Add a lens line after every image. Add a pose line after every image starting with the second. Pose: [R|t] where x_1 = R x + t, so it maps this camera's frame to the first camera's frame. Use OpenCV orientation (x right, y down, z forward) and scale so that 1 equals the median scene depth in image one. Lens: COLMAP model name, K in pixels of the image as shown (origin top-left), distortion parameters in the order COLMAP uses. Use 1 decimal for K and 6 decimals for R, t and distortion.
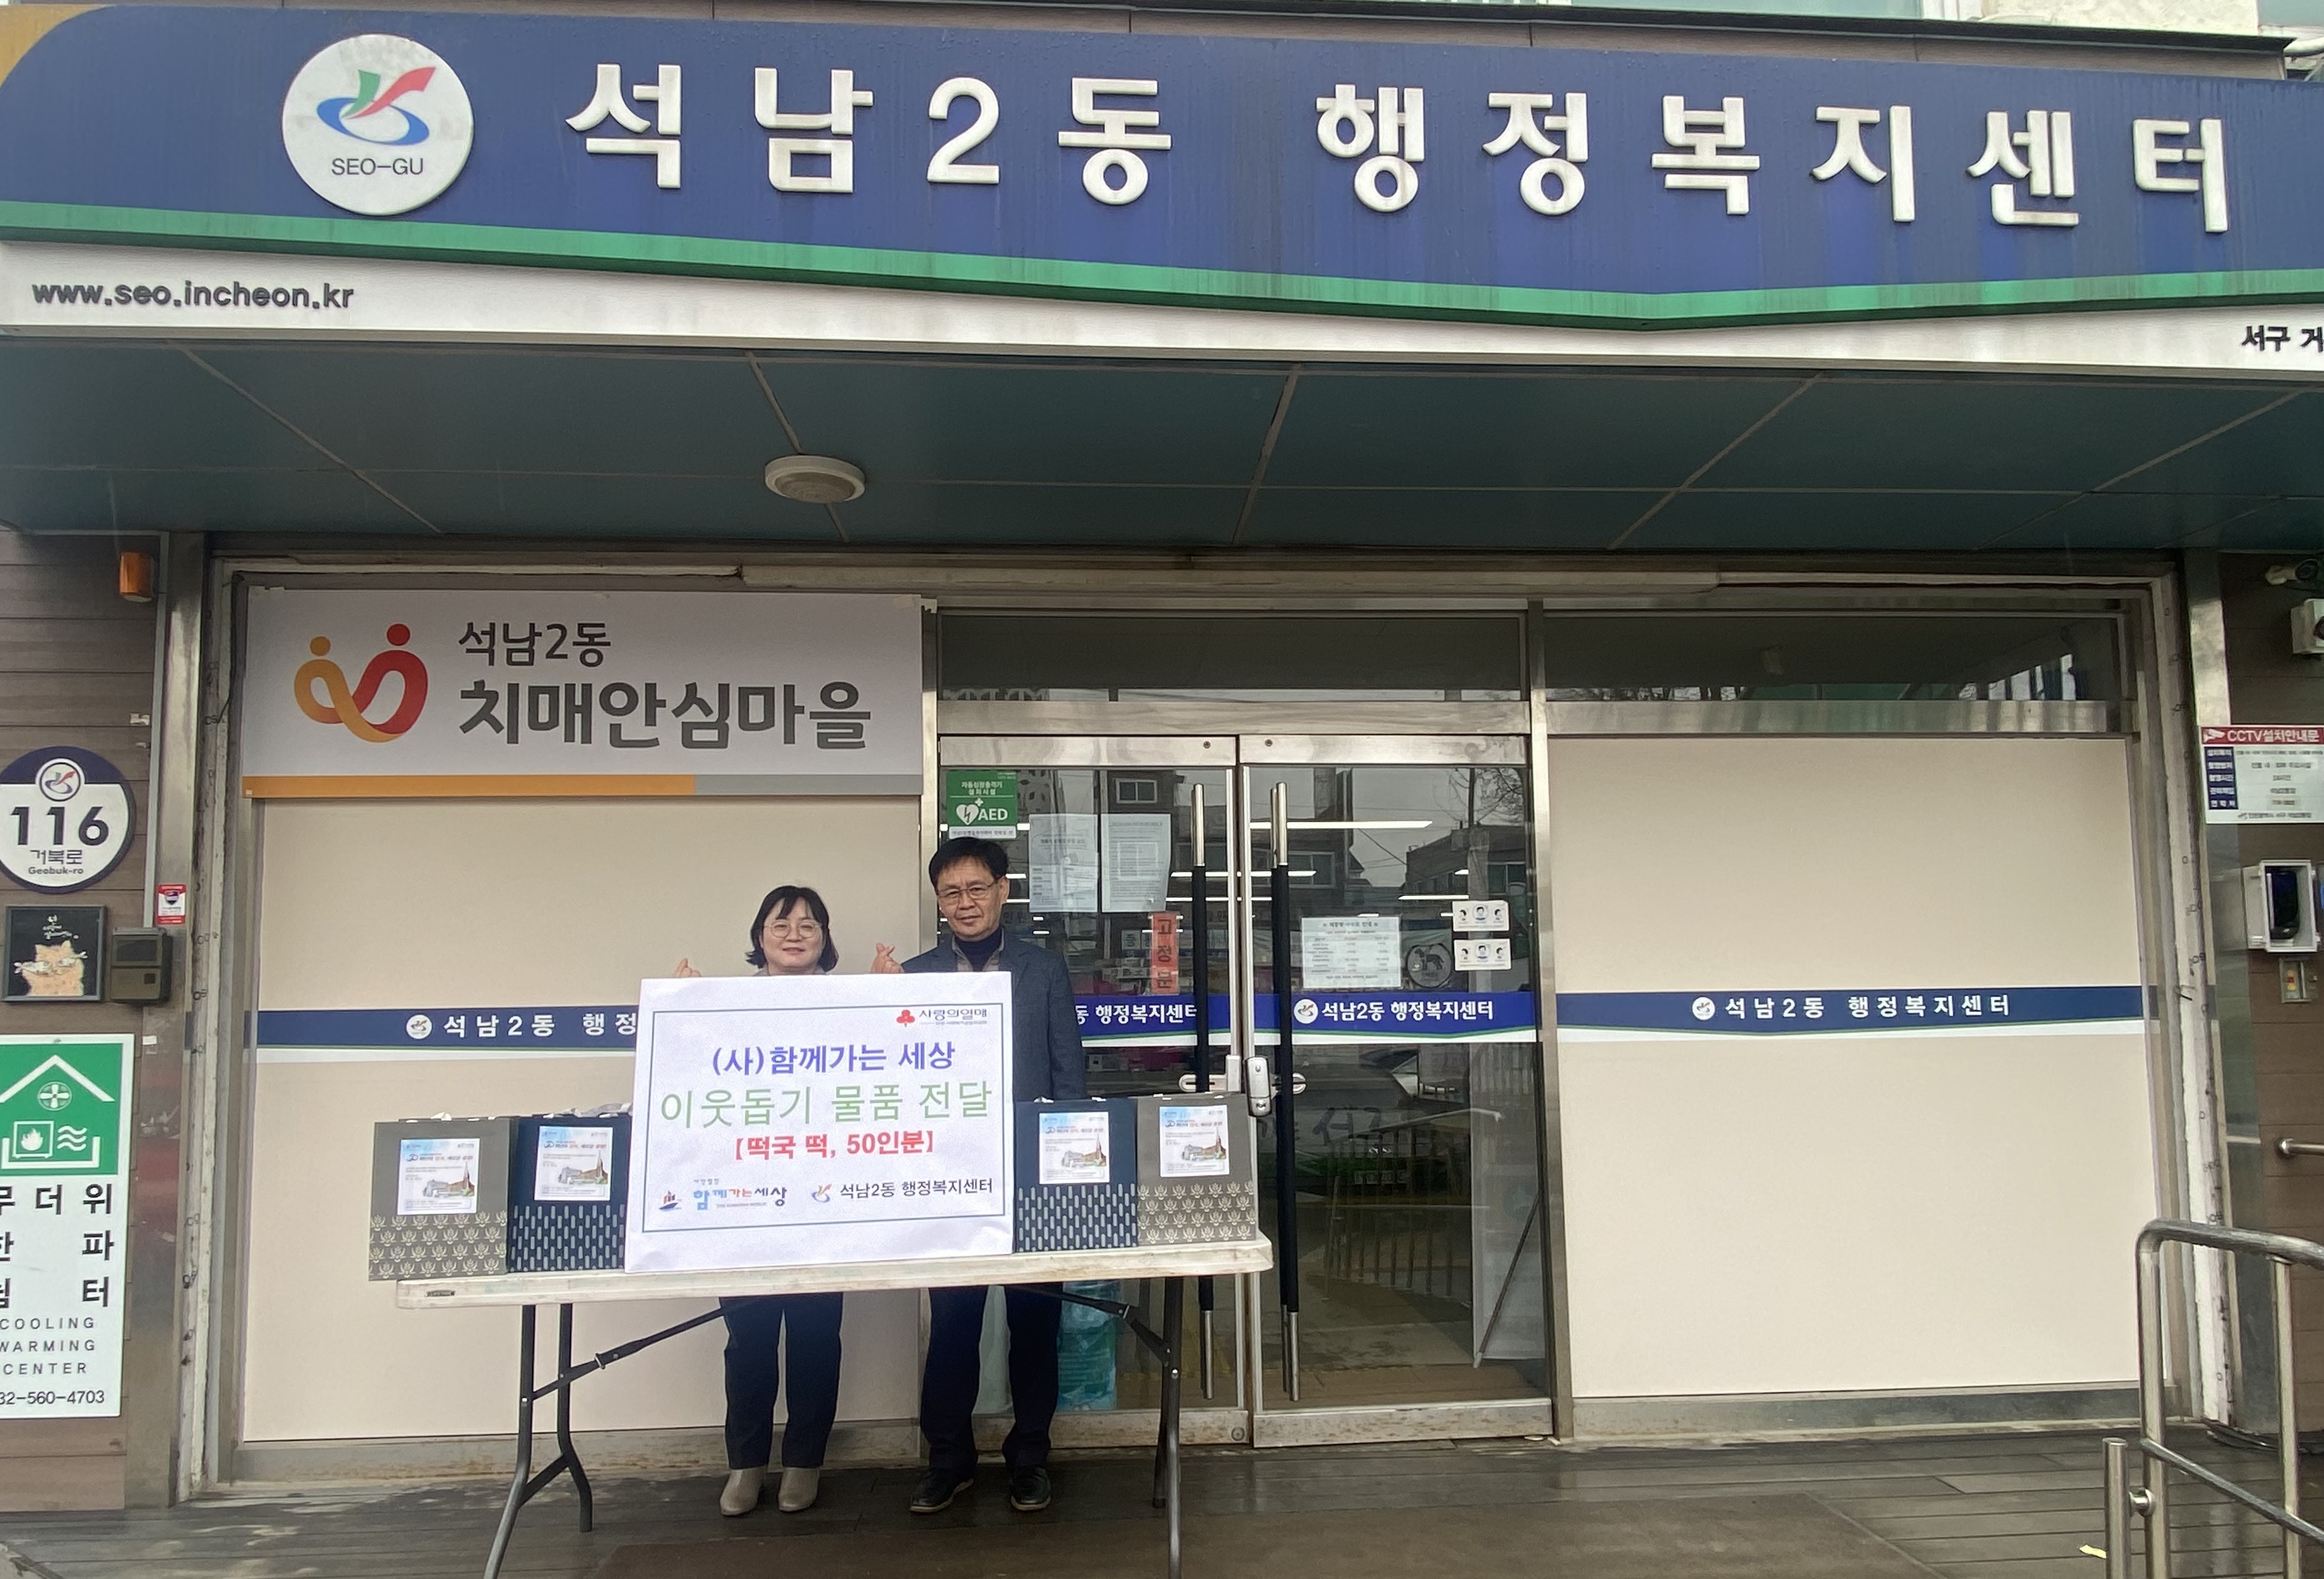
lens RADIAL K [[1404.9, 0, 1187.9], [0, 1404.9, 926.5], [0, 0, 1]] dist [0.024446, -0.030827]
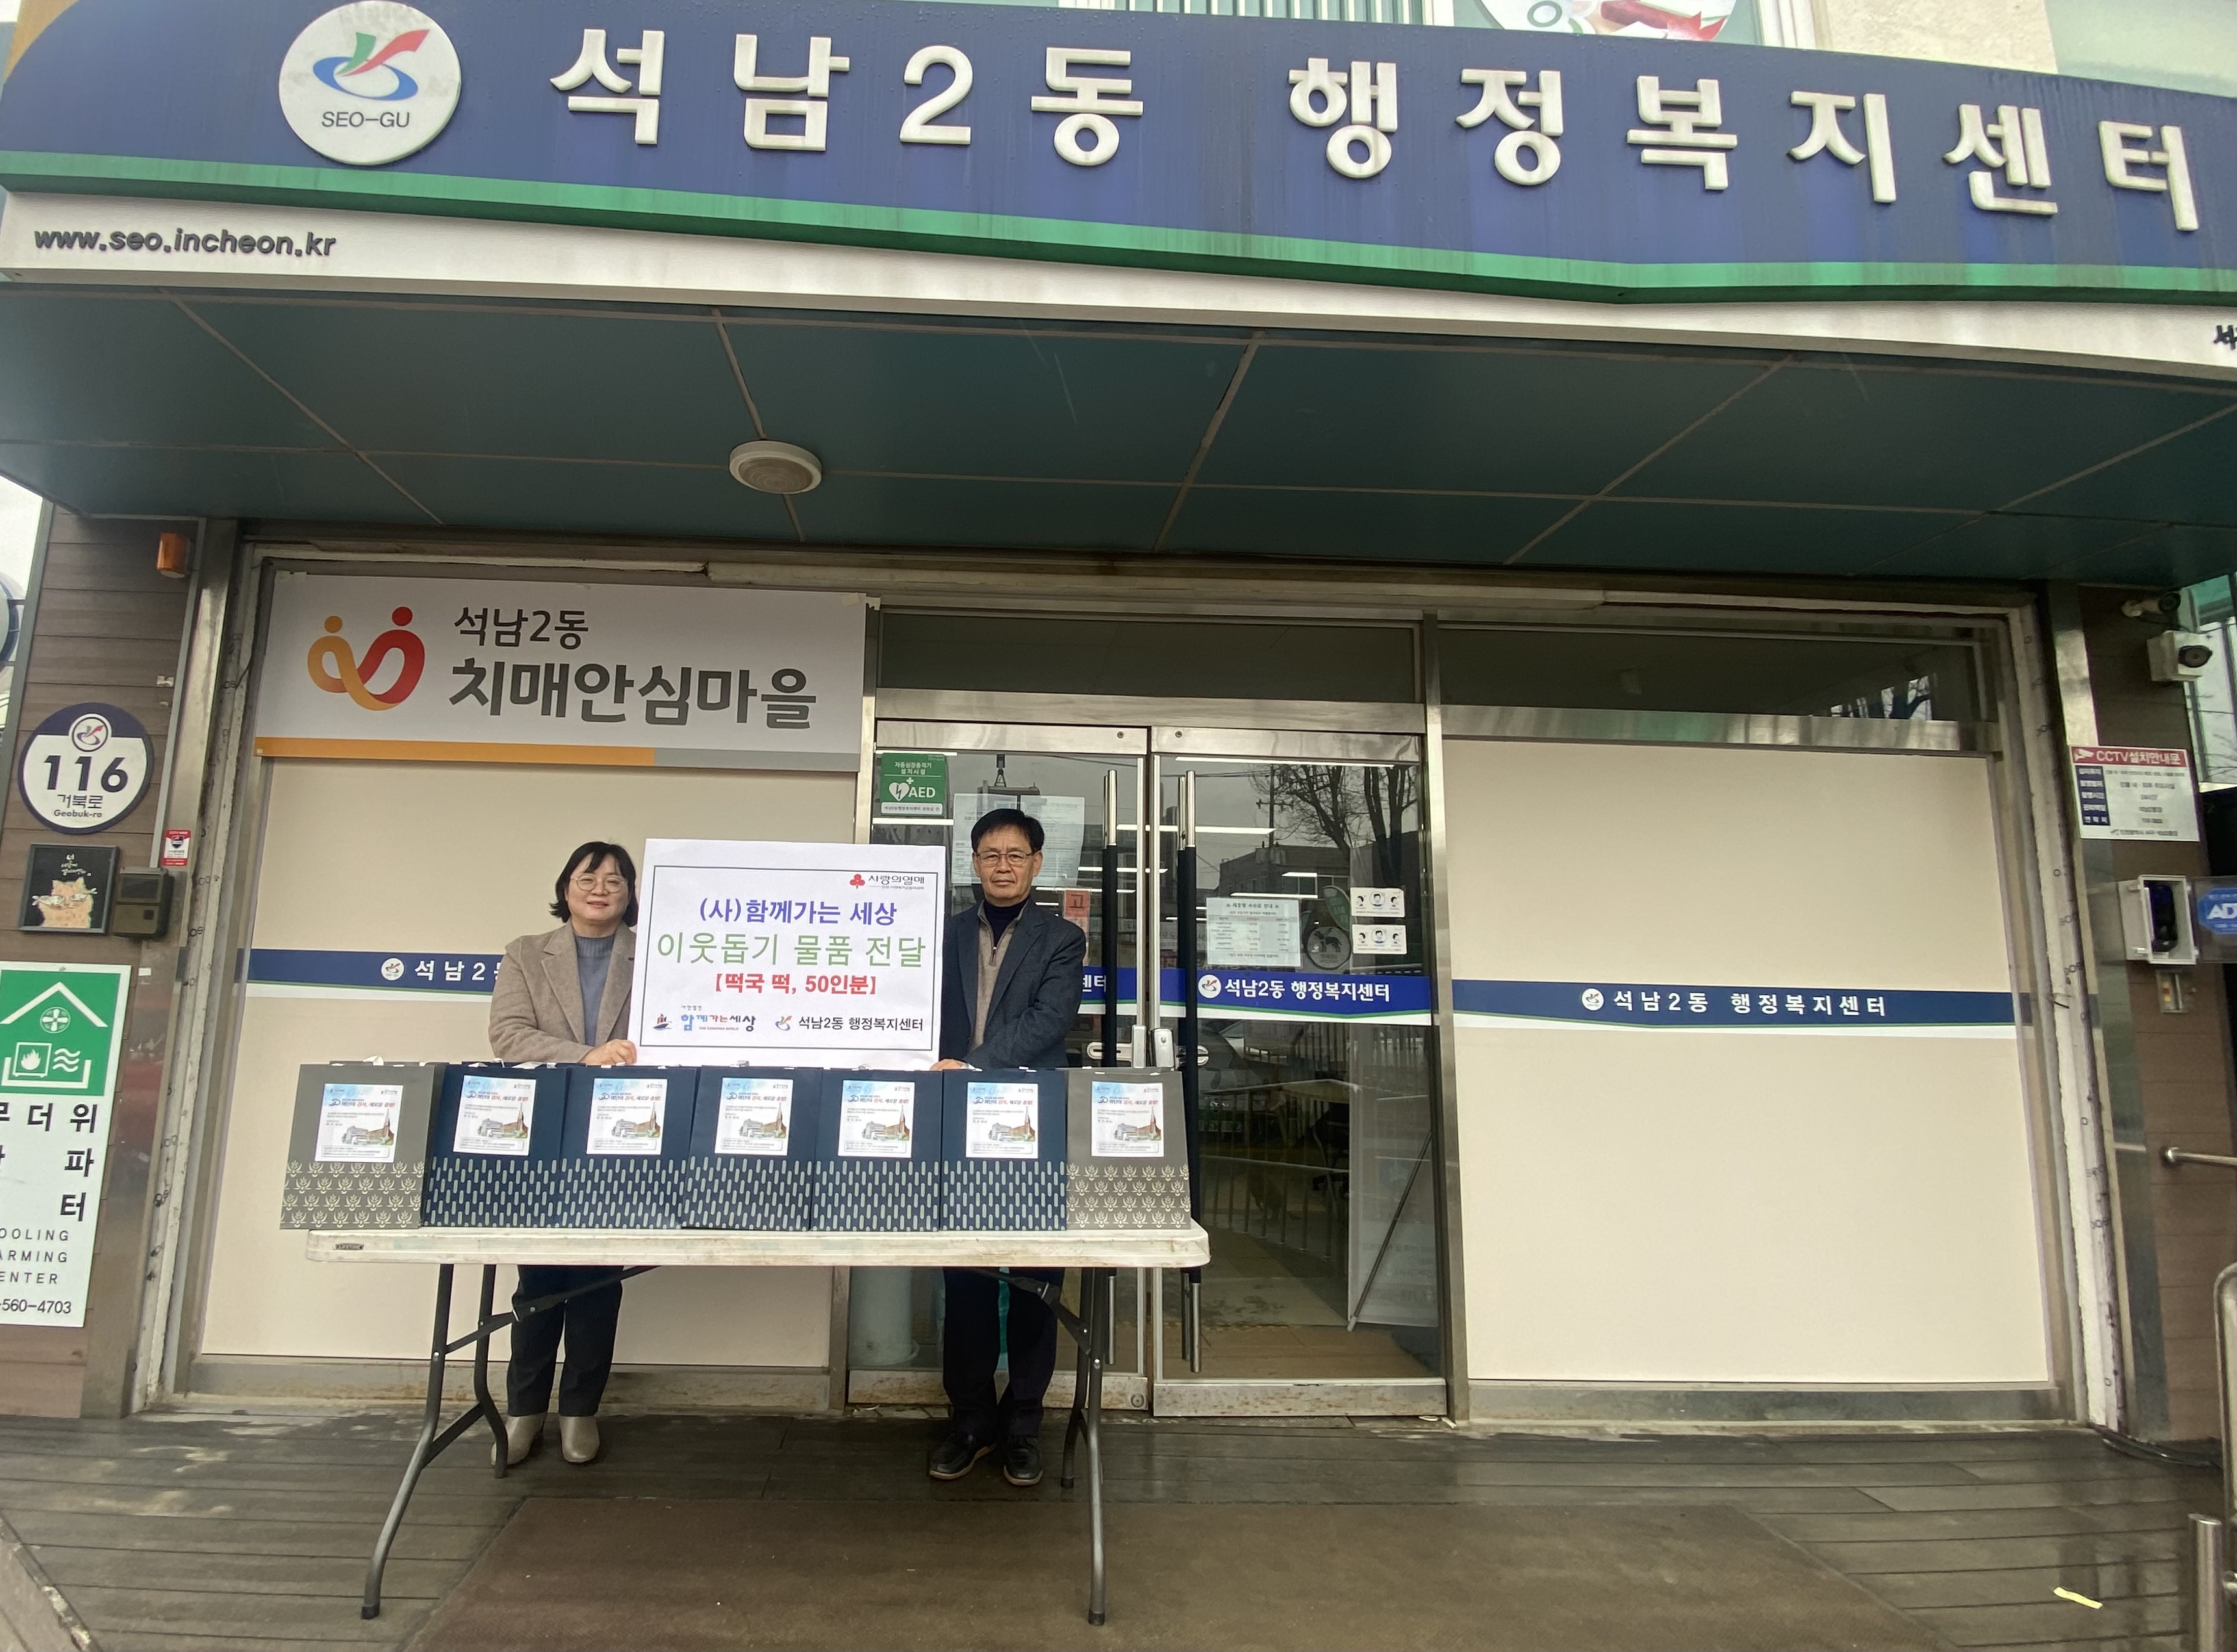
lens RADIAL K [[1063.0, 0, 999.7], [0, 1063.0, 837.3], [0, 0, 1]] dist [0.009502, -0.016304]
pose [[0.998396, 0.032820, -0.046142, -0.046006], [-0.036086, 0.996764, -0.071832, 0.012592], [0.043635, 0.073382, 0.996349, 0.211133]]
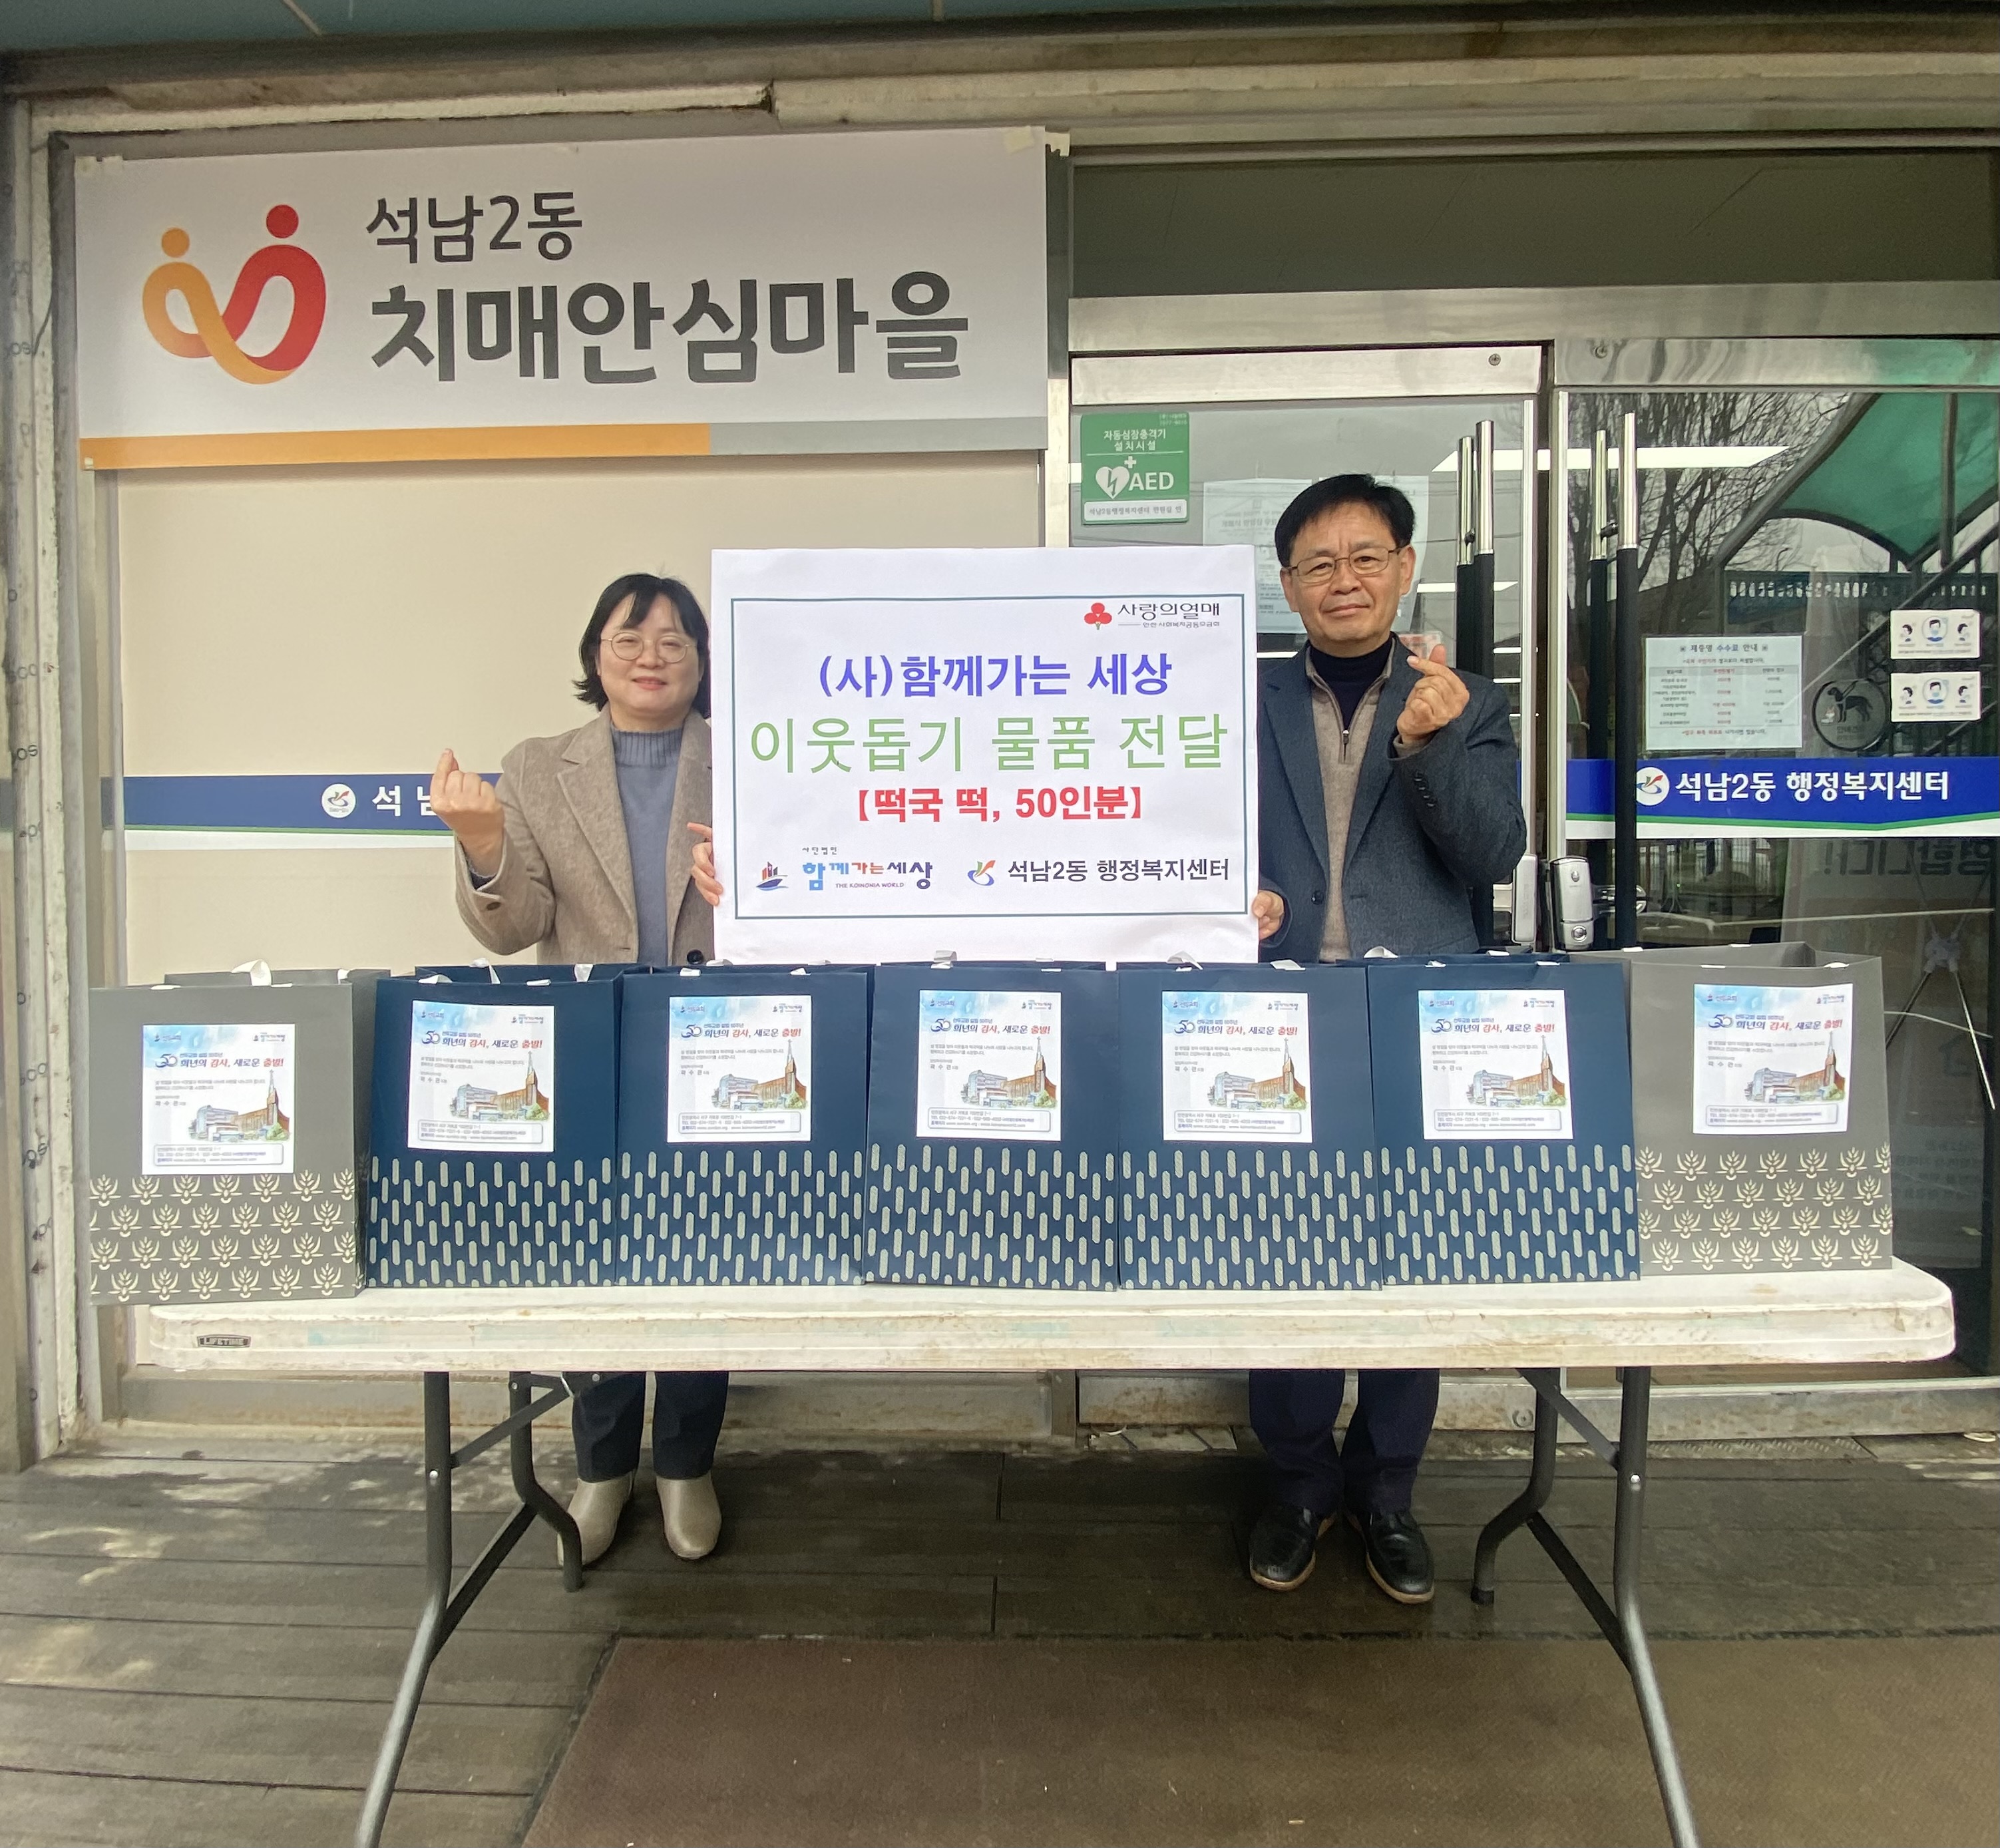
lens RADIAL K [[1172.1, 0, 1000.5], [0, 1172.1, 837.3], [0, 0, 1]] dist [0.005327, -0.009681]
pose [[0.994247, 0.009494, -0.106687, -0.169524], [0.000883, 0.995304, 0.096798, 0.035969], [0.107105, -0.096335, 0.989570, 0.497216]]
